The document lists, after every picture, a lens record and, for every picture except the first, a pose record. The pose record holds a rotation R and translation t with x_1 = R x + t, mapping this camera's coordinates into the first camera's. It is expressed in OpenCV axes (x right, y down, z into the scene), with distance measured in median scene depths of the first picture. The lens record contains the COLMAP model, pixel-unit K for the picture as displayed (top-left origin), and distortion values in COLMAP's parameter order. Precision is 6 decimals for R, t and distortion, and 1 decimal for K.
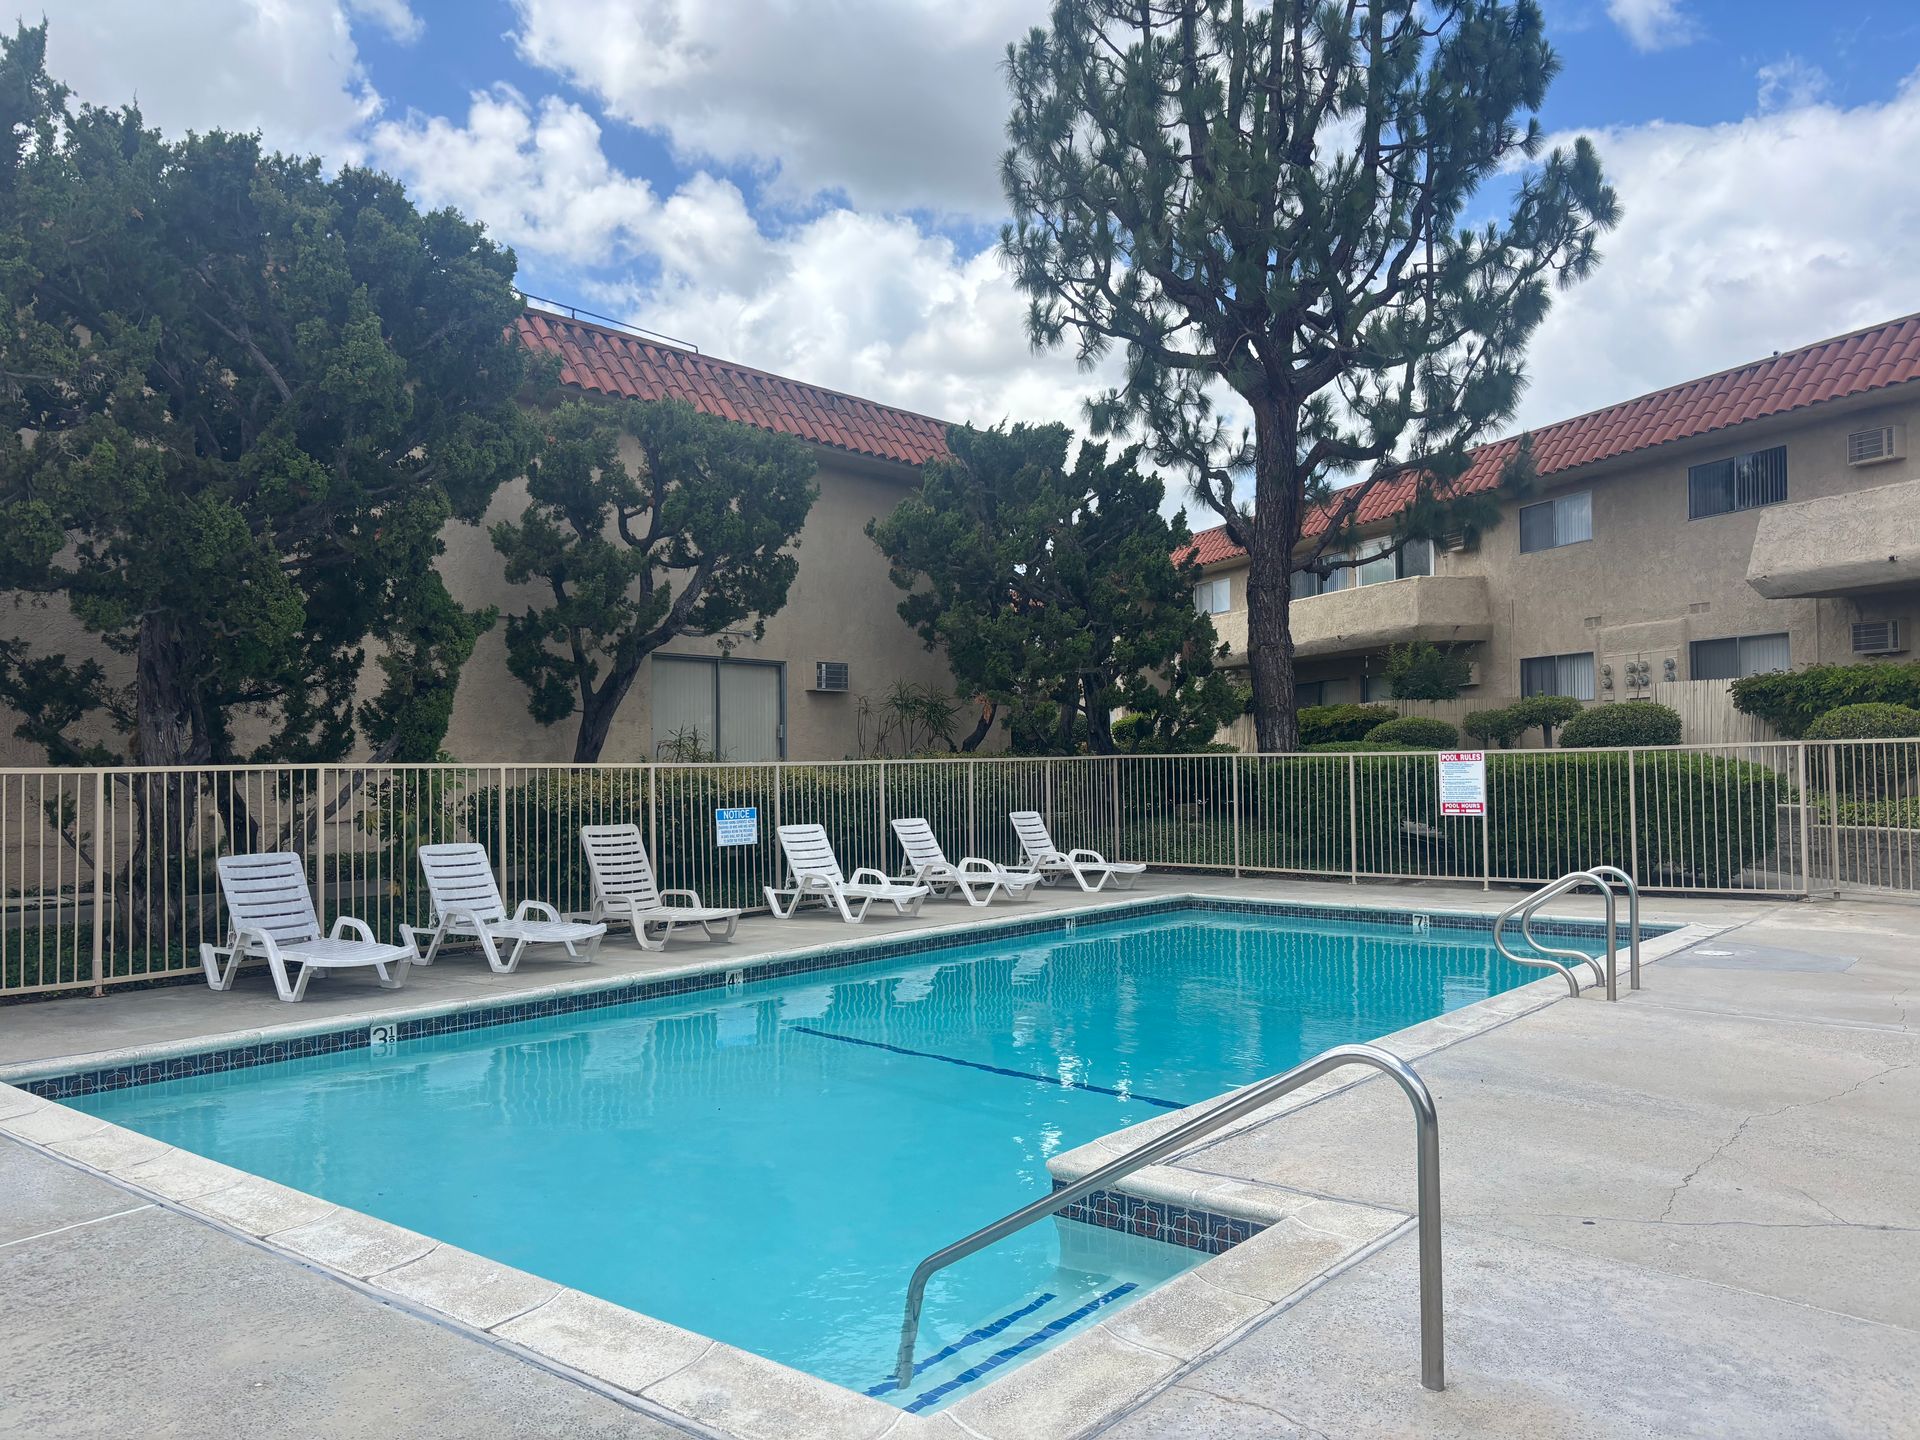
lens RADIAL K [[1446.7, 0, 959.9], [0, 1446.7, 728.0], [0, 0, 1]] dist [0.045994, -0.010884]
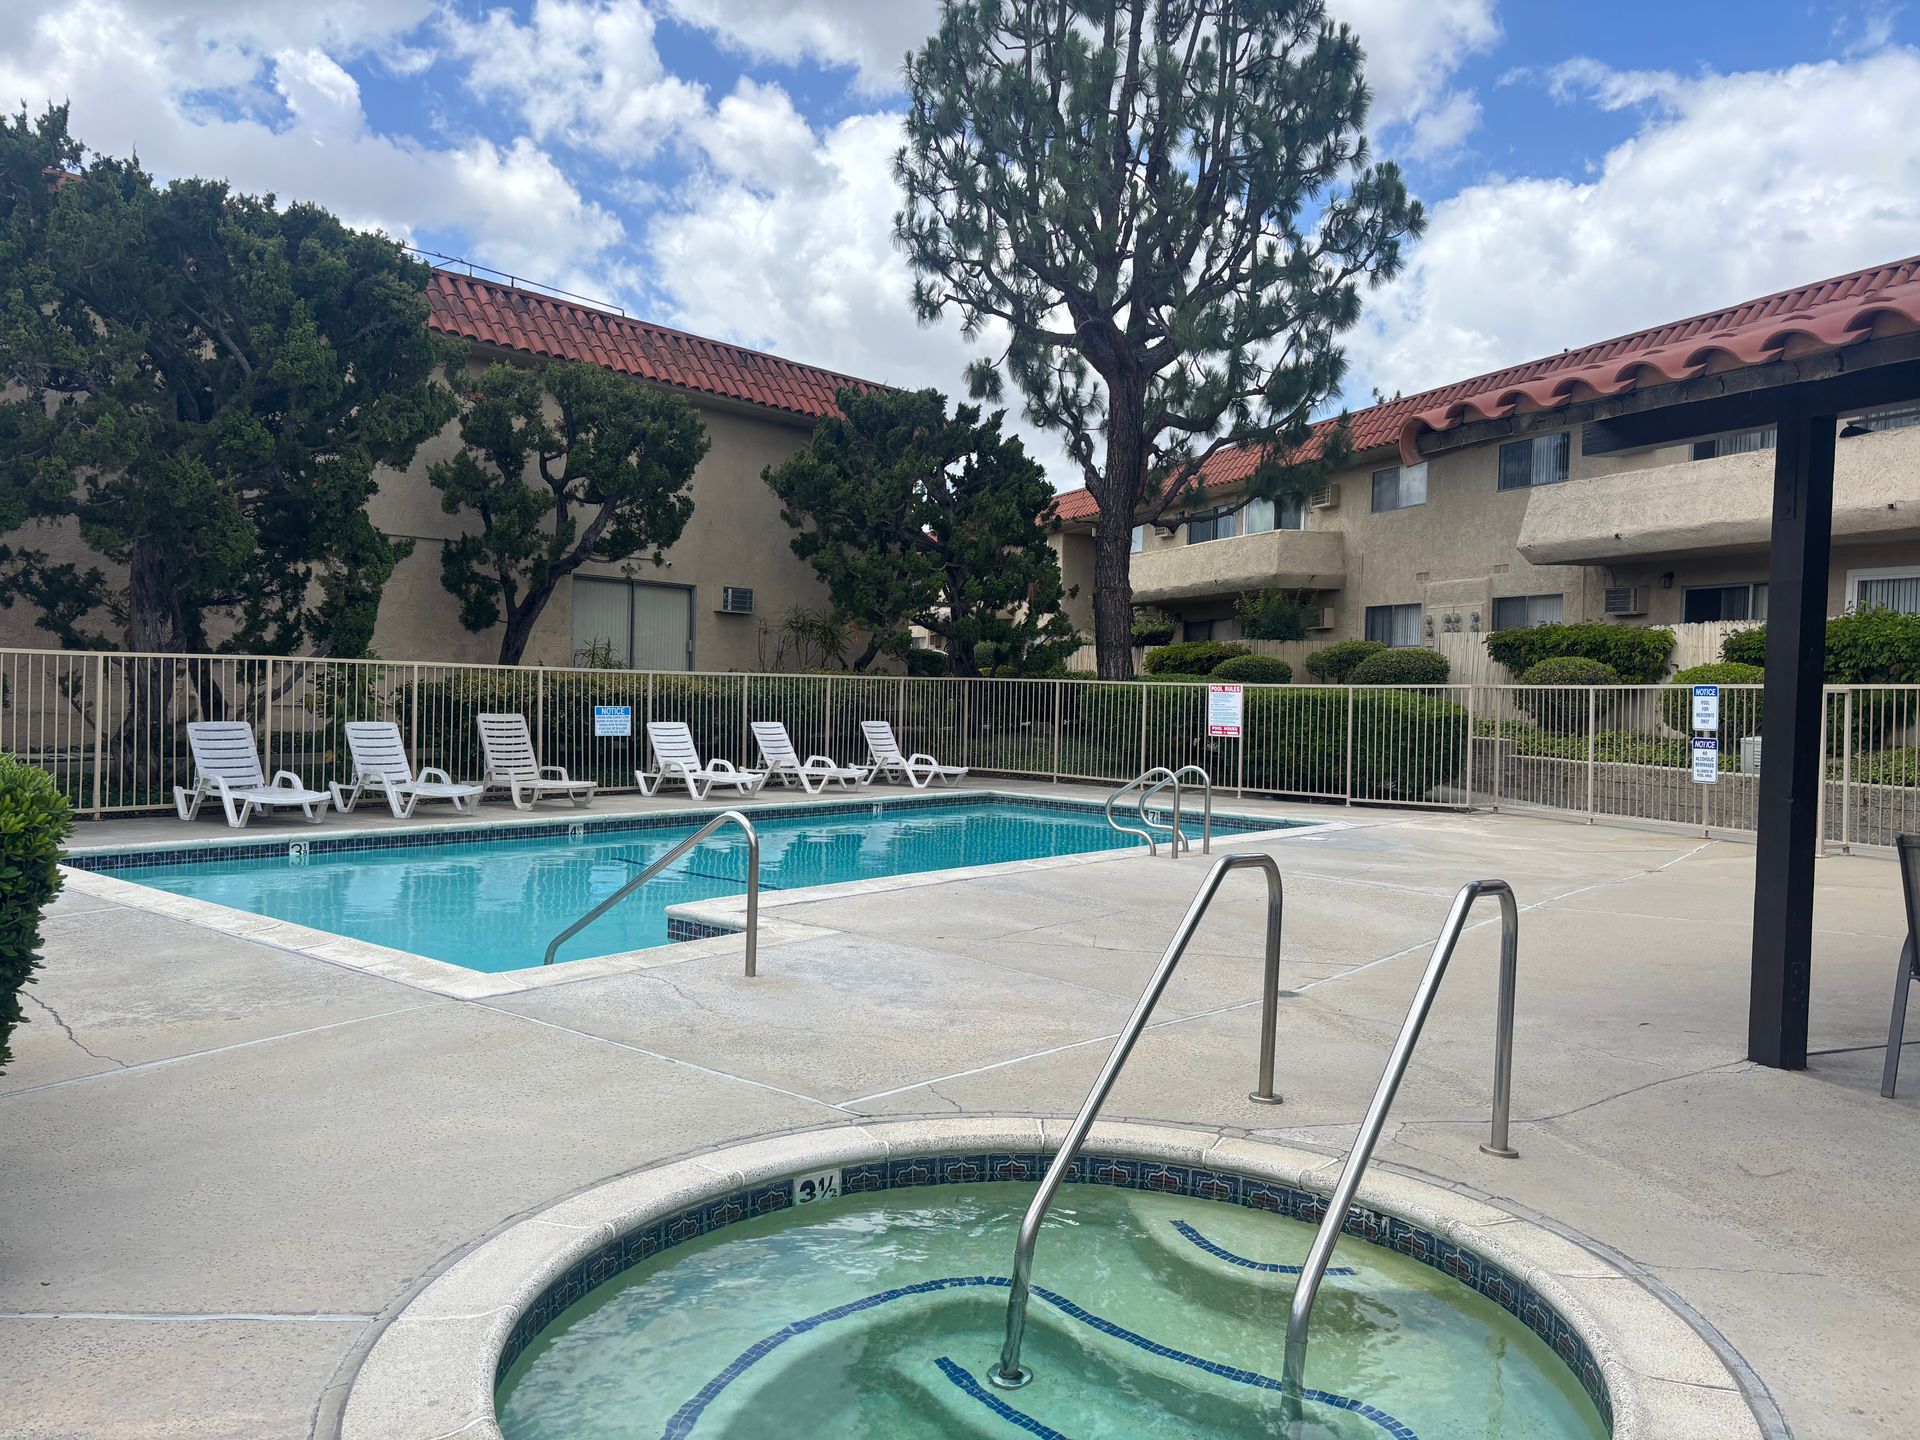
lens RADIAL K [[1446.7, 0, 961.3], [0, 1446.7, 708.7], [0, 0, 1]] dist [0.045994, -0.010884]
pose [[0.999244, 0.038865, -0.000950, 0.123701], [-0.038795, 0.998420, 0.040659, -0.003821], [0.002529, -0.040592, 0.999173, -0.206735]]
